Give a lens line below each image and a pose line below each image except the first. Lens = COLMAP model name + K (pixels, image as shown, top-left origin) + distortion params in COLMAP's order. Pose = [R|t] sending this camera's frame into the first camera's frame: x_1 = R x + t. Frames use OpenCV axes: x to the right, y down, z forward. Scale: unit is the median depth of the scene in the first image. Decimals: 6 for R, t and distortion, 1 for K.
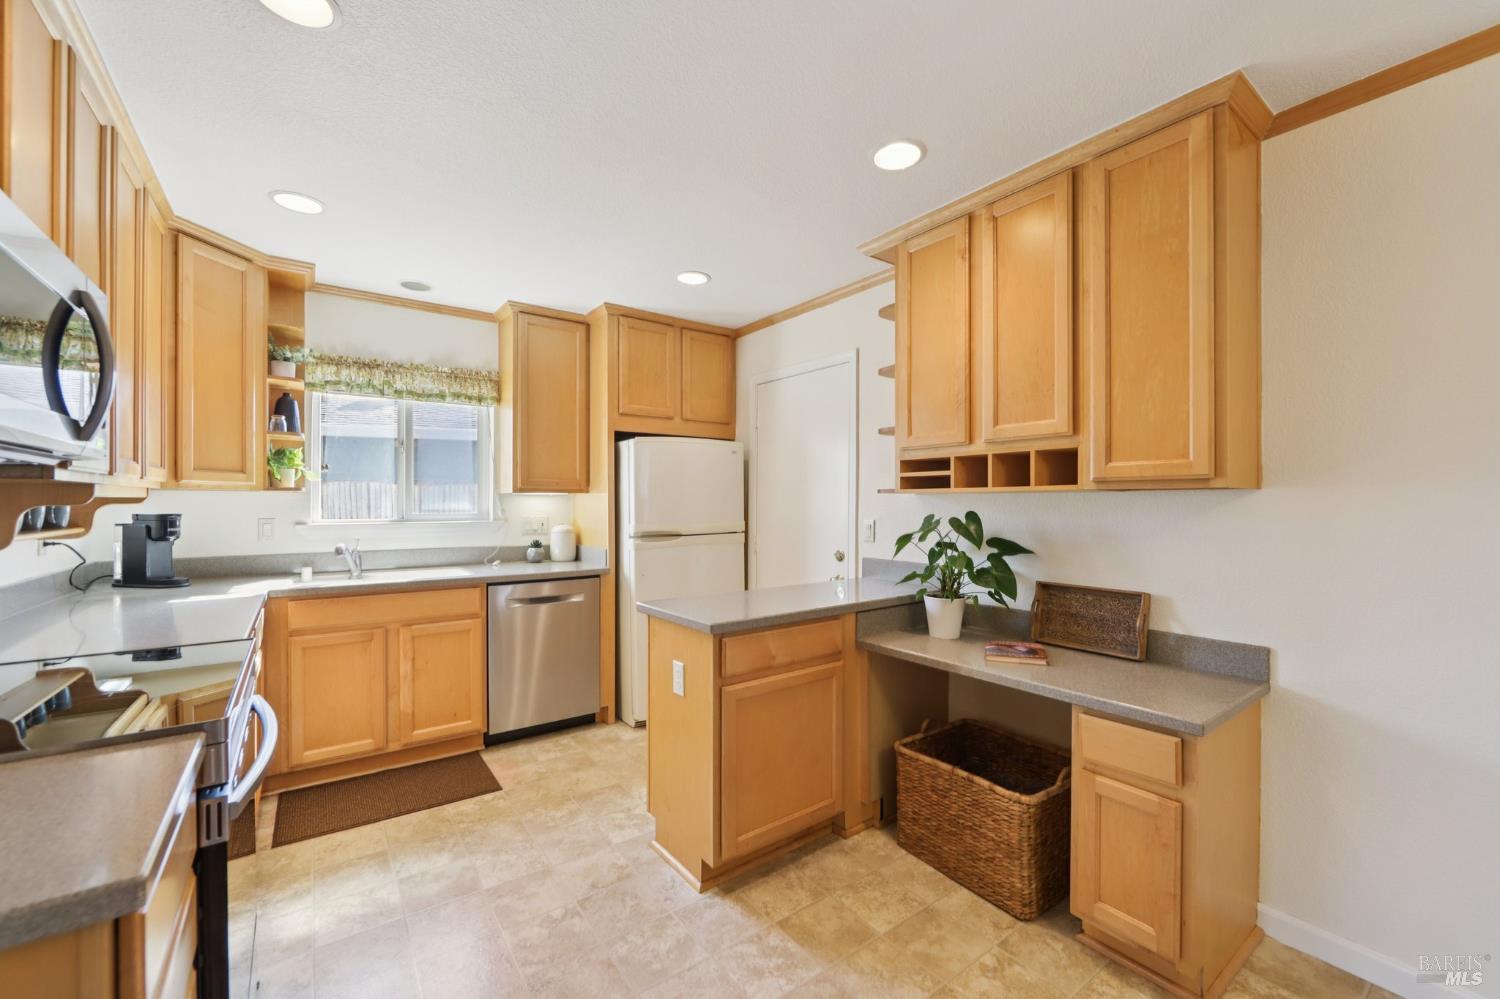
lens RADIAL K [[604.6, 0, 752.7], [0, 604.6, 499.4], [0, 0, 1]] dist [-0.009226, 0.000975]
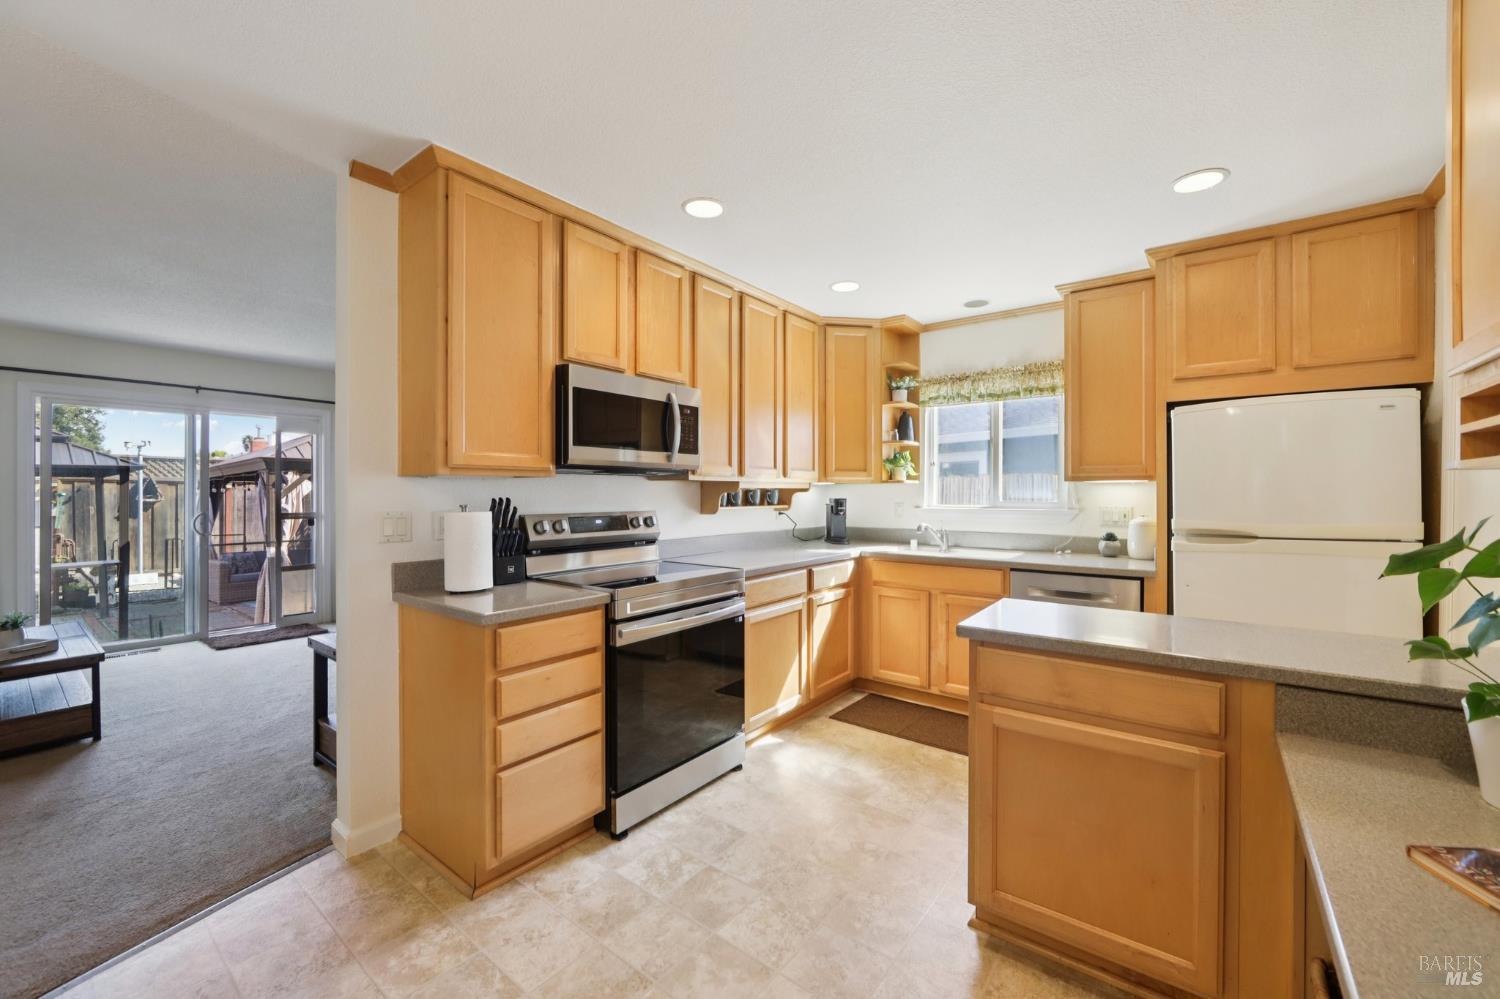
lens RADIAL K [[592.8, 0, 758.1], [0, 592.8, 492.6], [0, 0, 1]] dist [-0.008875, 0.000171]
pose [[0.282310, 0.000161, -0.959323, 0.500923], [0.003457, 0.999993, 0.001185, 0.005784], [0.959317, -0.003651, 0.282307, 0.341753]]
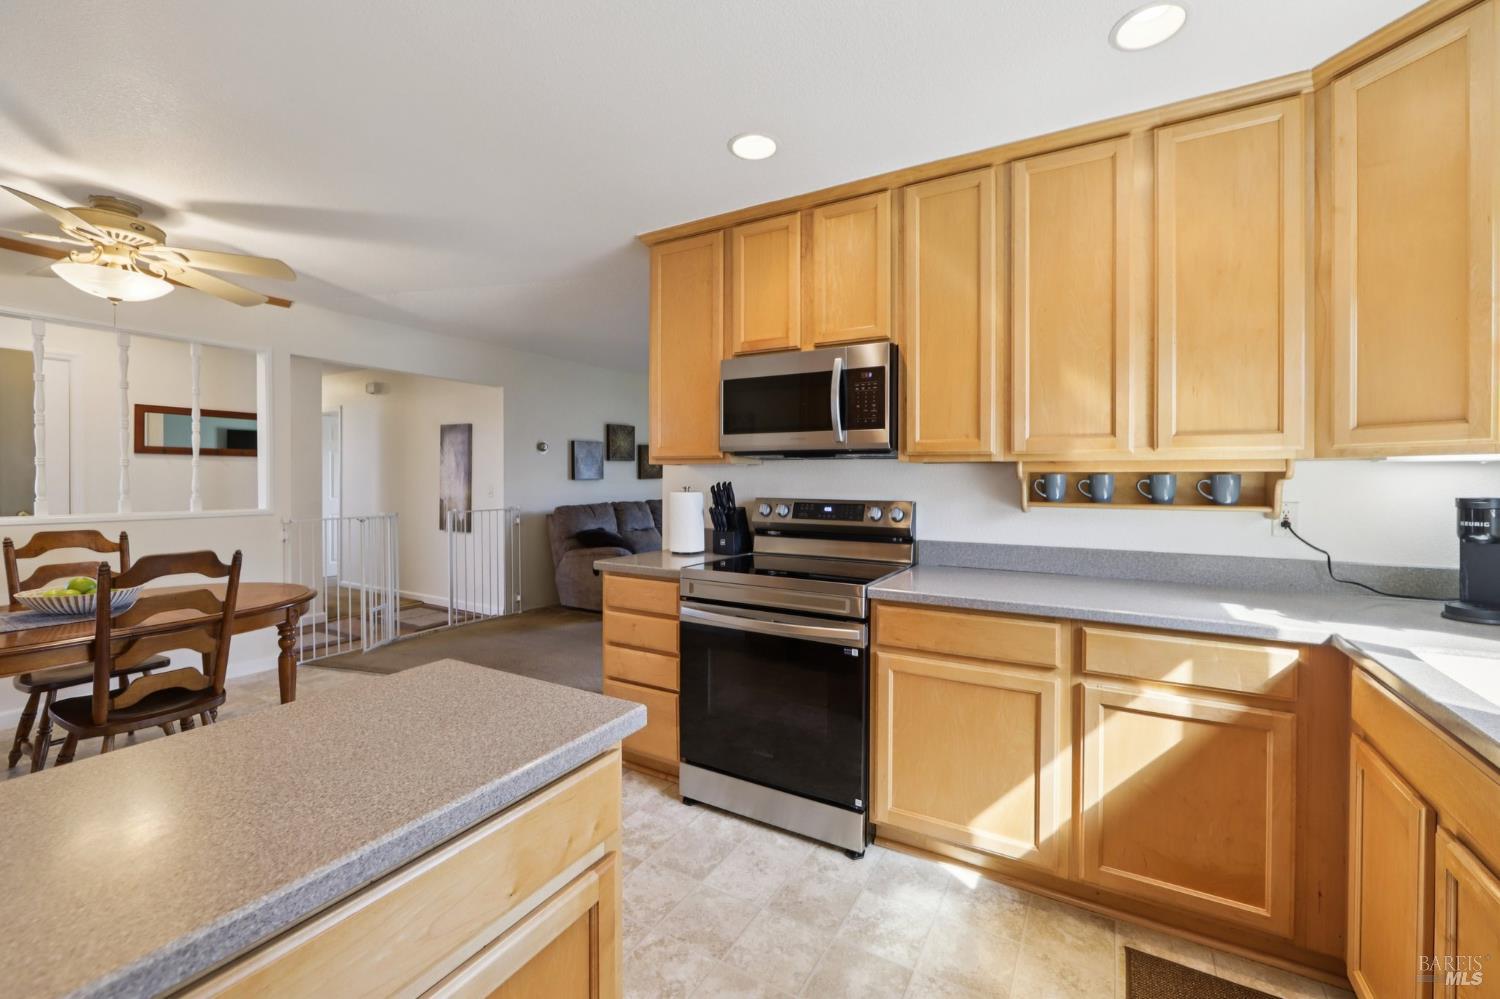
lens RADIAL K [[606.3, 0, 769.1], [0, 606.3, 481.6], [0, 0, 1]] dist [-0.011942, 0.000060]
pose [[-0.910084, -0.004150, -0.414403, -0.083820], [-0.004501, 0.999990, -0.000131, 0.012294], [0.414399, 0.001746, -0.910094, 1.255623]]
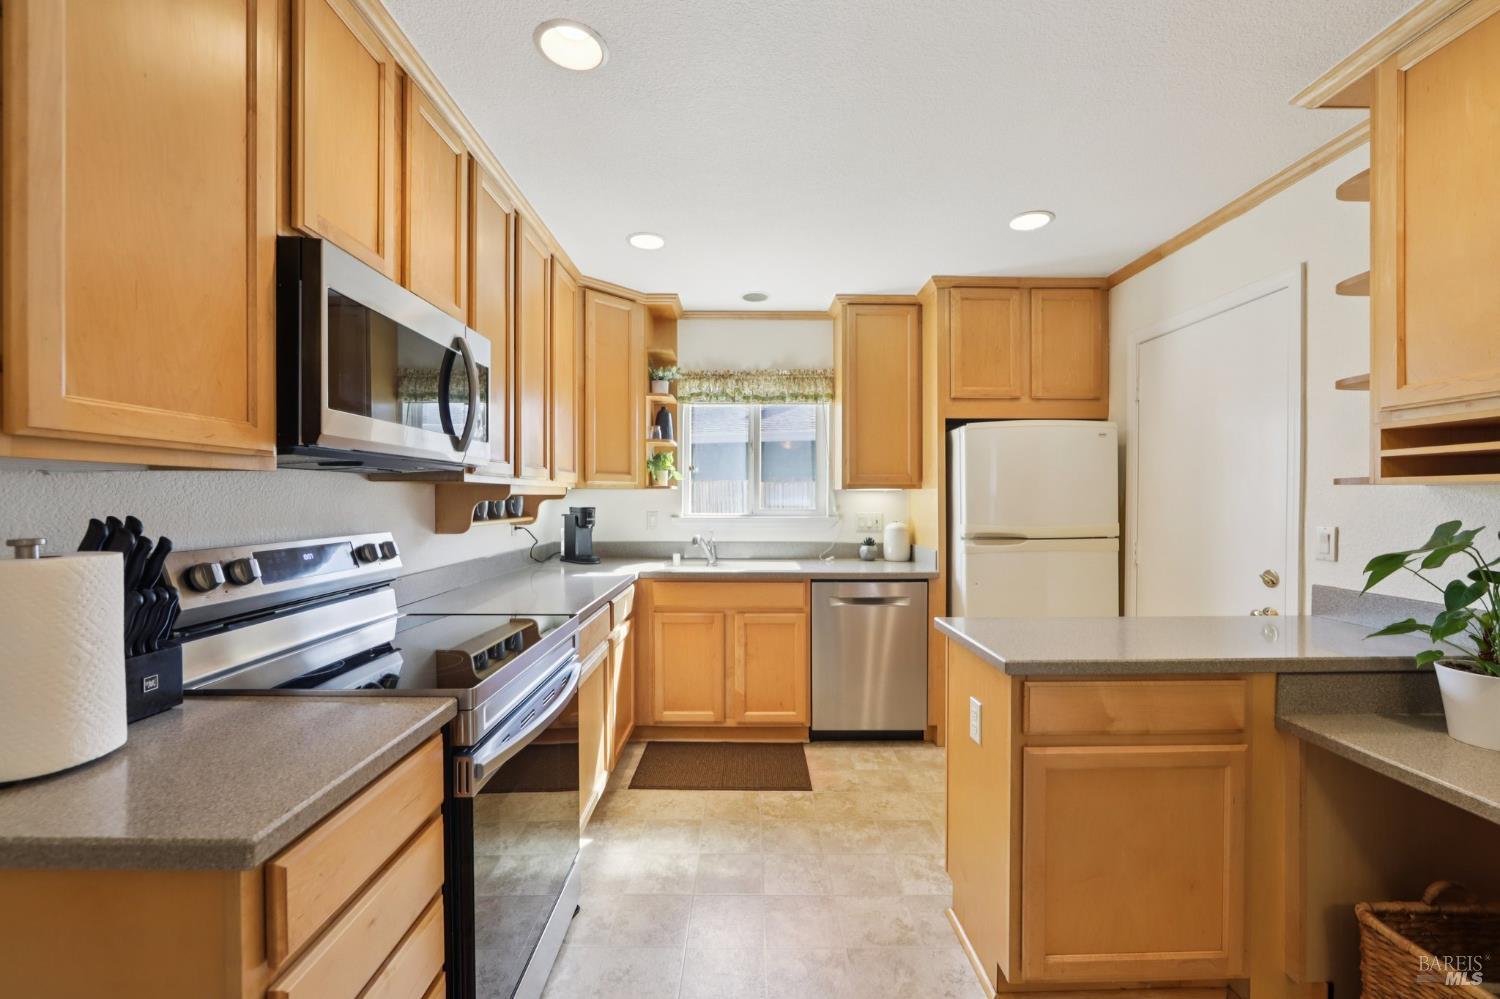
lens RADIAL K [[604.6, 0, 752.7], [0, 604.6, 499.4], [0, 0, 1]] dist [-0.009226, 0.000975]
pose [[0.810355, 0.002144, -0.585936, 0.084012], [0.001373, 0.999984, 0.005558, 0.000447], [0.585938, -0.005309, 0.810338, 0.150869]]
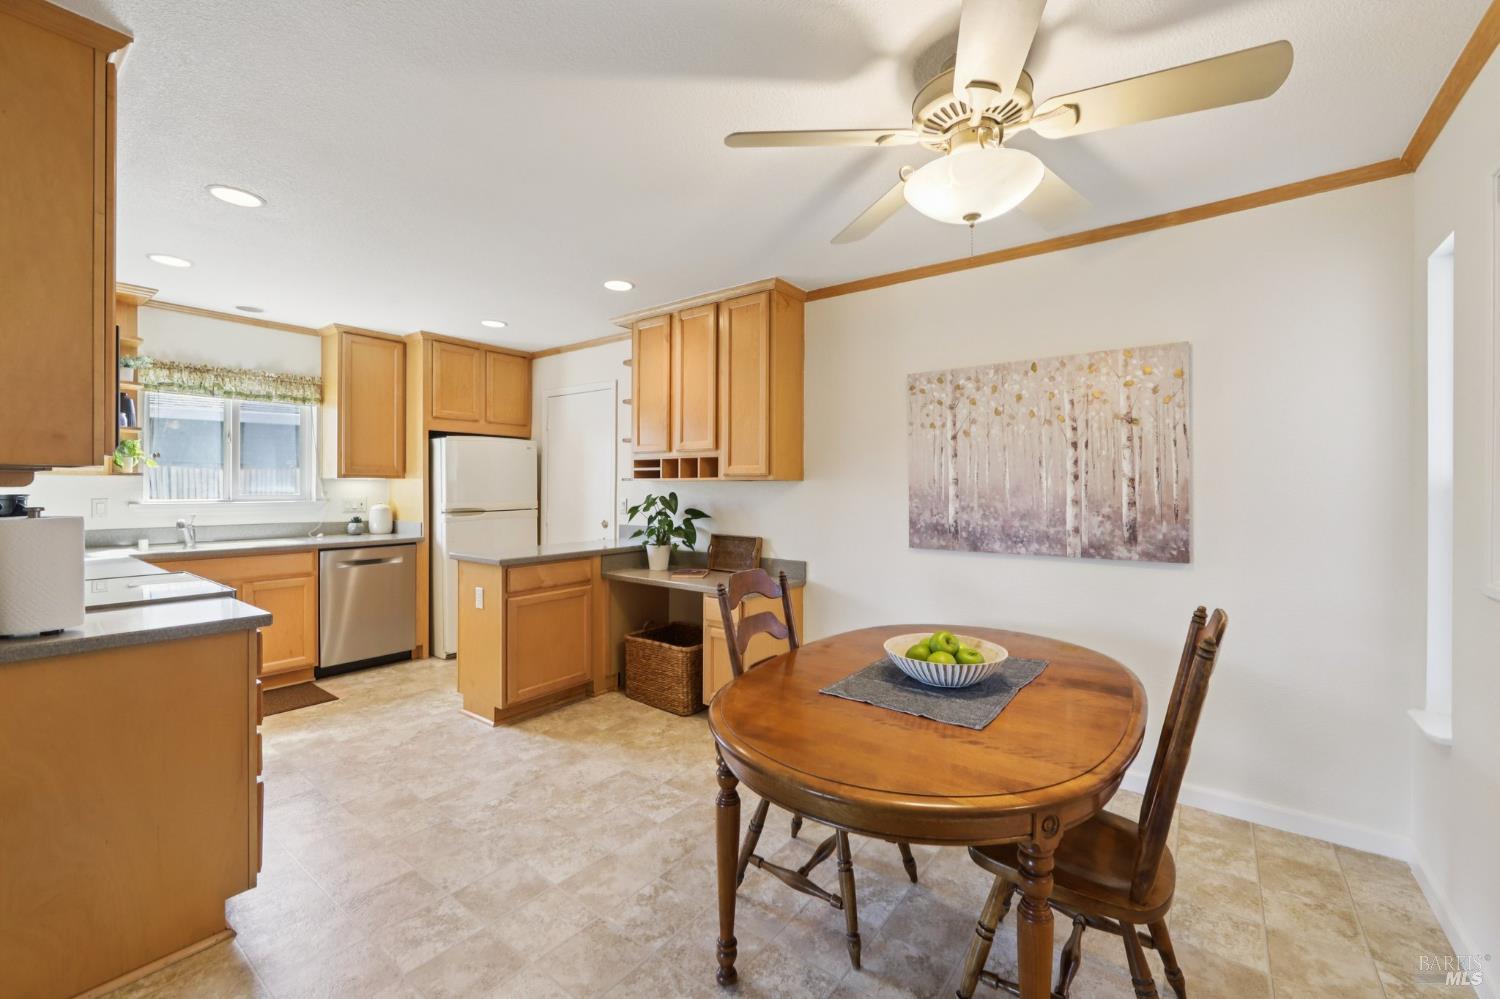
lens RADIAL K [[602.9, 0, 757.5], [0, 602.9, 486.3], [0, 0, 1]] dist [-0.009203, 0.000297]
pose [[0.956546, 0.003207, 0.291564, 0.090117], [-0.004626, 0.999981, 0.004177, -0.004341], [-0.291545, -0.005344, 0.956542, -0.569068]]
